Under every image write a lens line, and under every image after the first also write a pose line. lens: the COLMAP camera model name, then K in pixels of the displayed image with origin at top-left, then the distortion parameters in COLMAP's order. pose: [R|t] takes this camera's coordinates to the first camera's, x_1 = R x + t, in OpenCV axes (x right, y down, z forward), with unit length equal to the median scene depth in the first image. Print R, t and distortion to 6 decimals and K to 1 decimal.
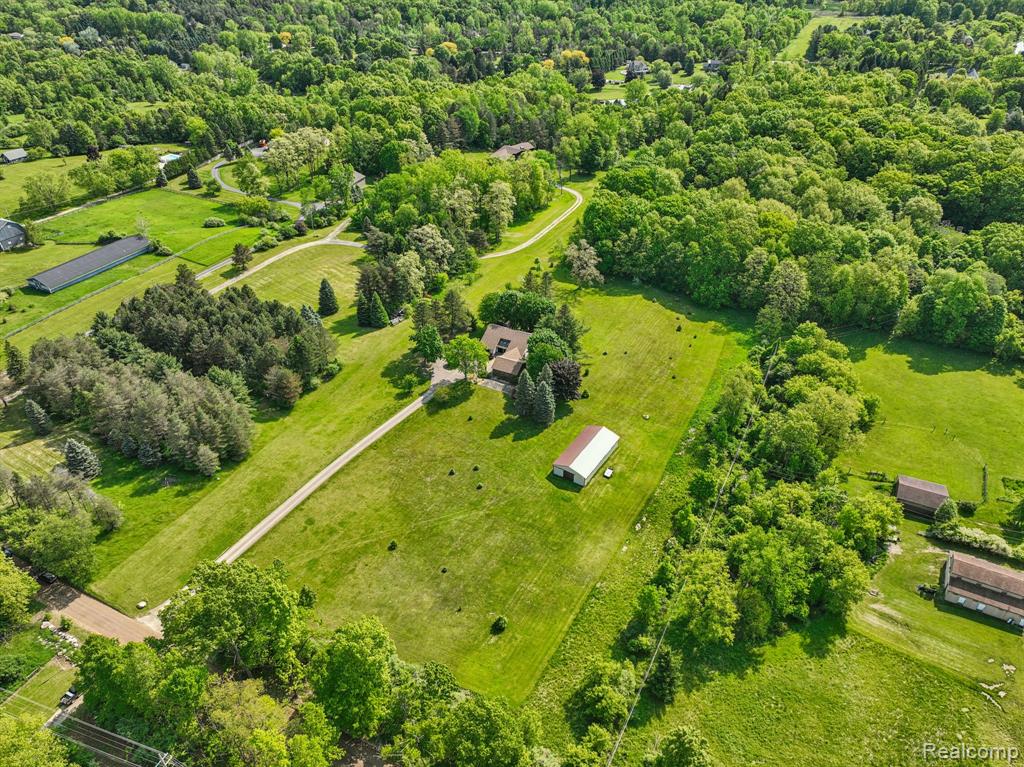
lens RADIAL K [[702.3, 0, 512.0], [0, 702.3, 383.5], [0, 0, 1]] dist [0.002767, 0.002989]
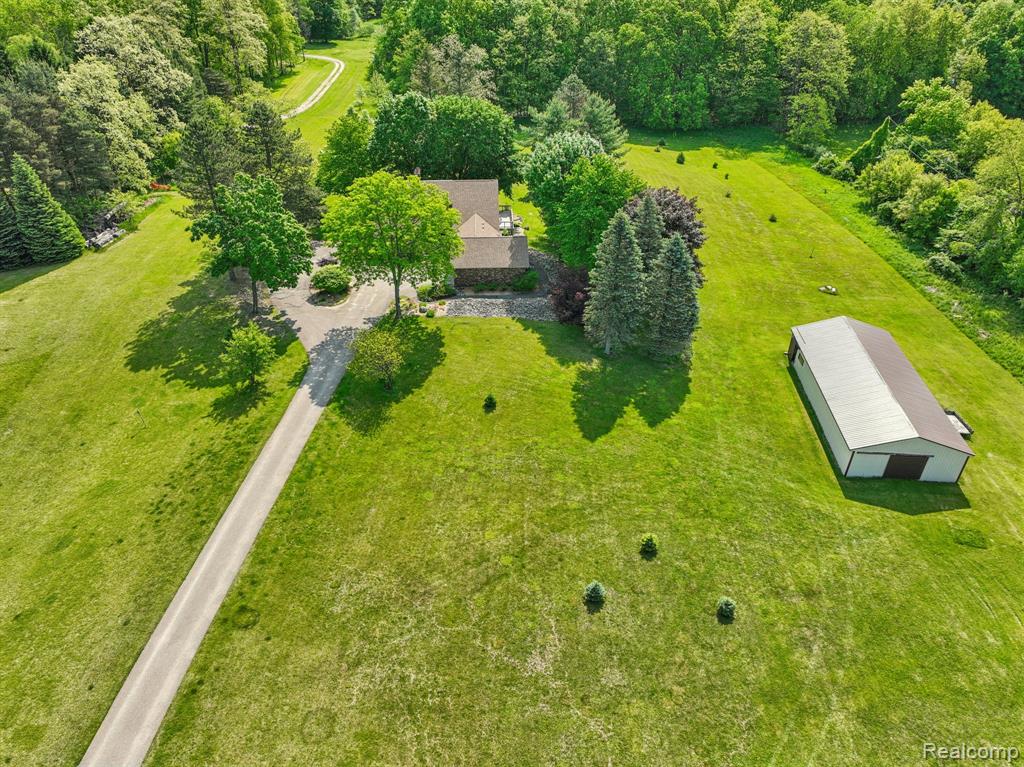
lens RADIAL K [[717.6, 0, 512.0], [0, 717.6, 383.5], [0, 0, 1]] dist [0.000717, 0.005942]
pose [[0.877619, -0.272947, 0.394061, -0.174699], [0.270931, 0.960602, 0.061968, 0.022694], [-0.395450, 0.052379, 0.916993, 0.680278]]
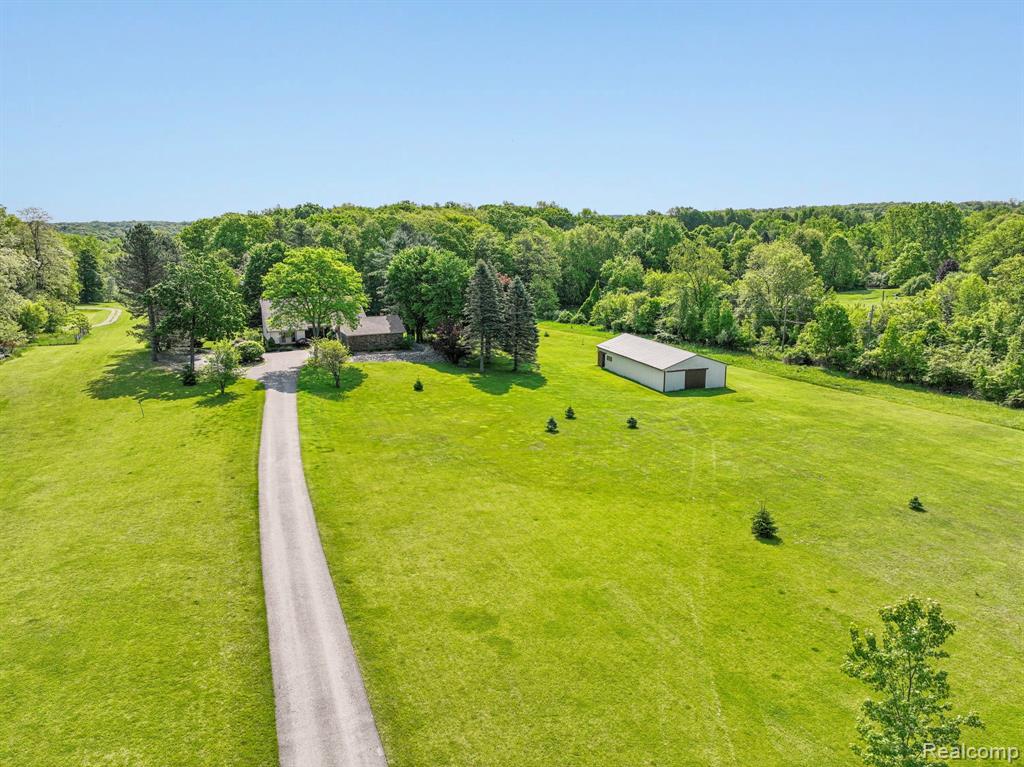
lens RADIAL K [[702.3, 0, 512.0], [0, 702.3, 383.5], [0, 0, 1]] dist [0.002767, 0.002989]
pose [[0.628129, -0.179982, 0.757007, -0.332999], [0.447735, 0.879285, -0.162455, 0.135038], [-0.636386, 0.440981, 0.632889, 0.679588]]
